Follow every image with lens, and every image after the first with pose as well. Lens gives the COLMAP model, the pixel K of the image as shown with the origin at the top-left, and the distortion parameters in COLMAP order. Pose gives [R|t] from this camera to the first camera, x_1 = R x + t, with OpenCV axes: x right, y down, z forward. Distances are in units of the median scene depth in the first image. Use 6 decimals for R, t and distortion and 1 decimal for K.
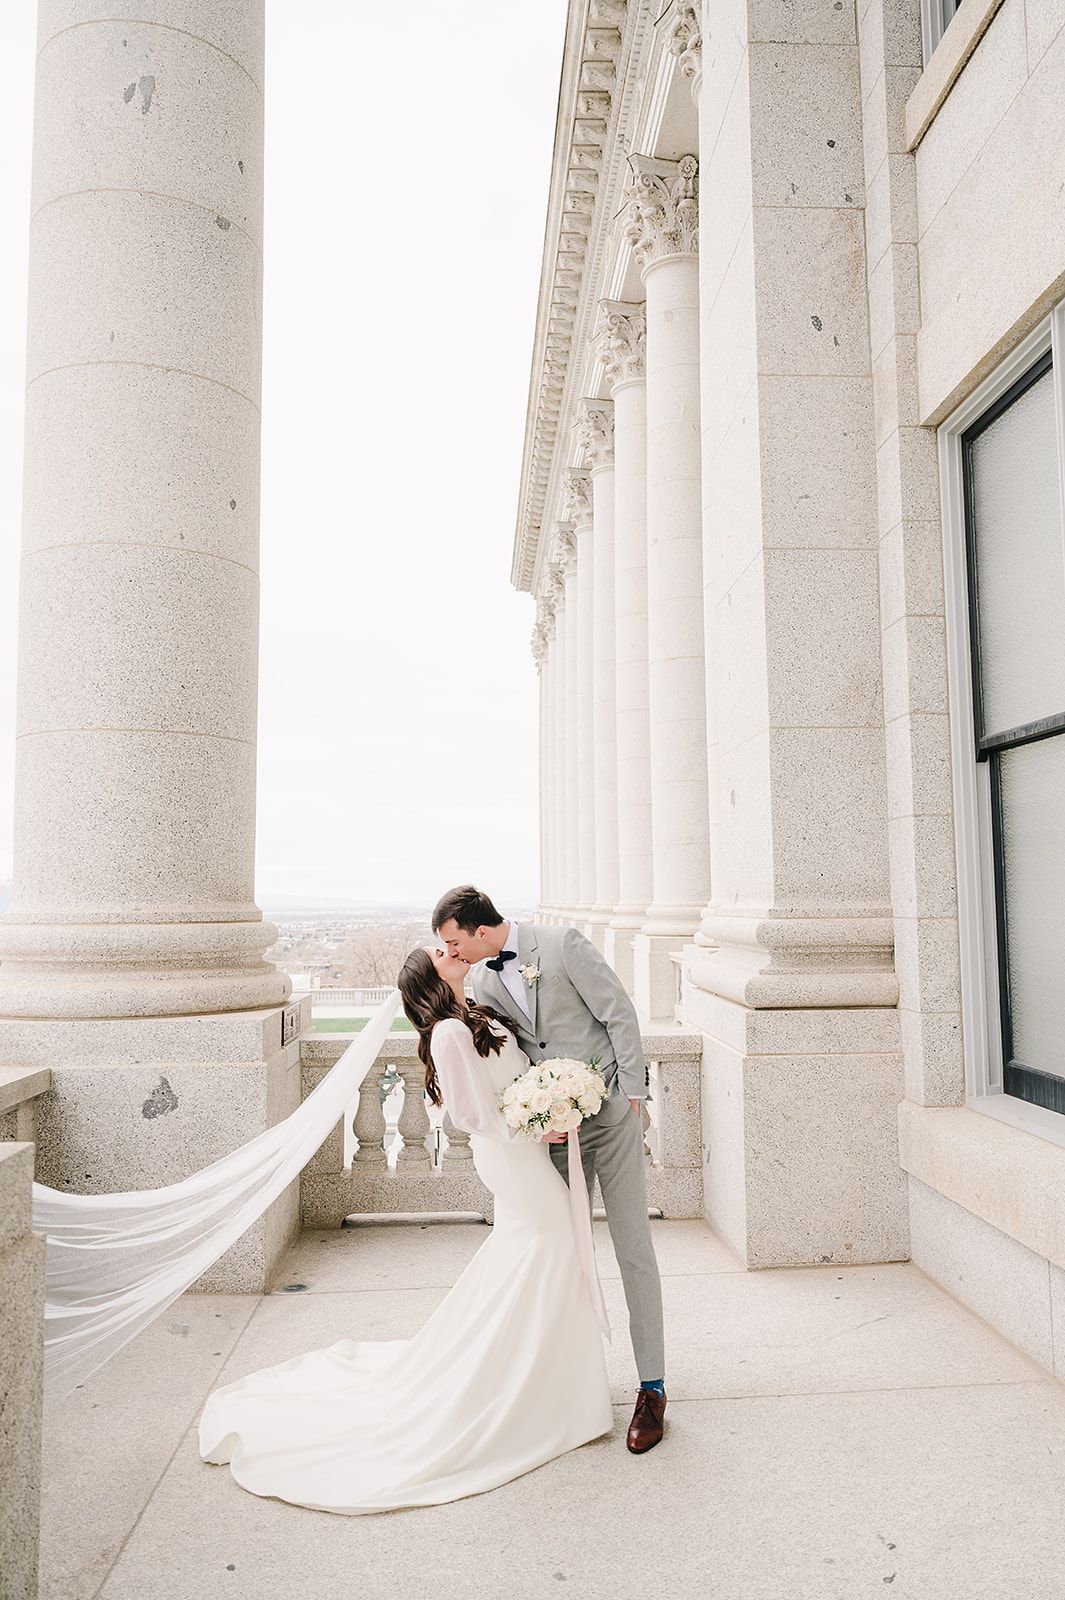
lens RADIAL K [[1255.2, 0, 529.5], [0, 1255.2, 775.7], [0, 0, 1]] dist [-0.008913, -0.001716]
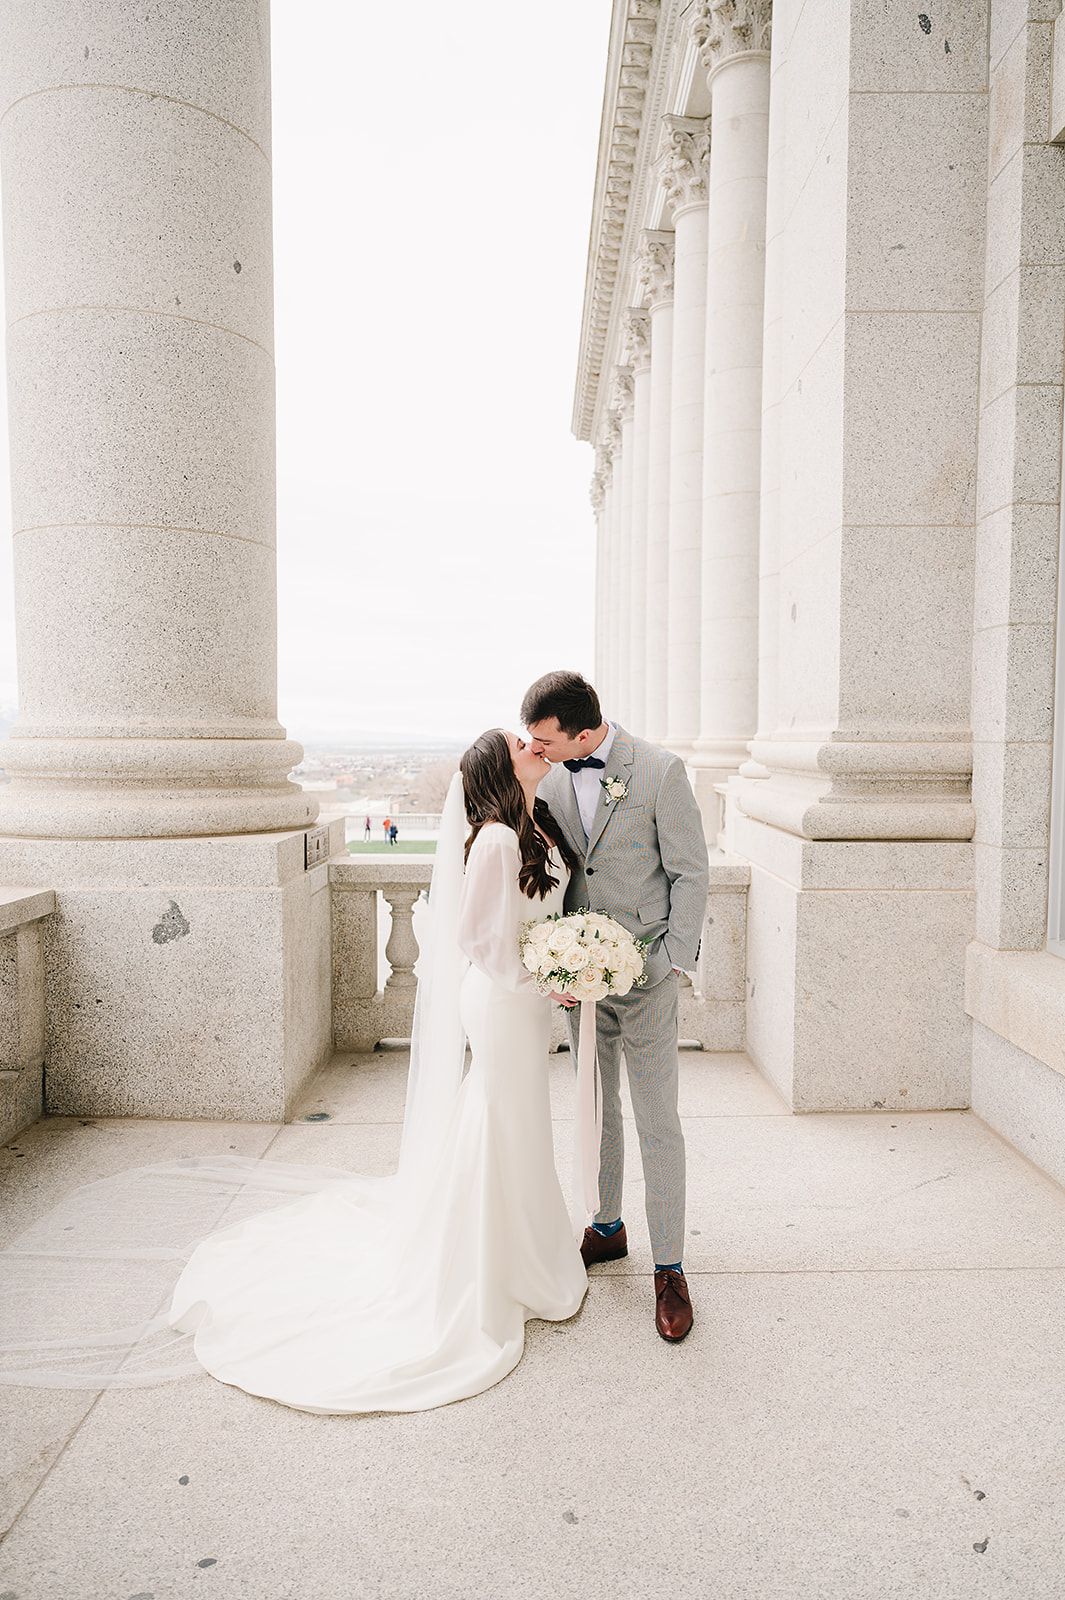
lens RADIAL K [[1164.0, 0, 532.5], [0, 1164.0, 800.0], [0, 0, 1]] dist [-0.001304, 0.002518]
pose [[0.998943, 0.015283, -0.043348, 0.012508], [-0.008447, 0.988083, 0.153688, 0.028106], [0.045180, -0.153160, 0.987168, 0.155718]]
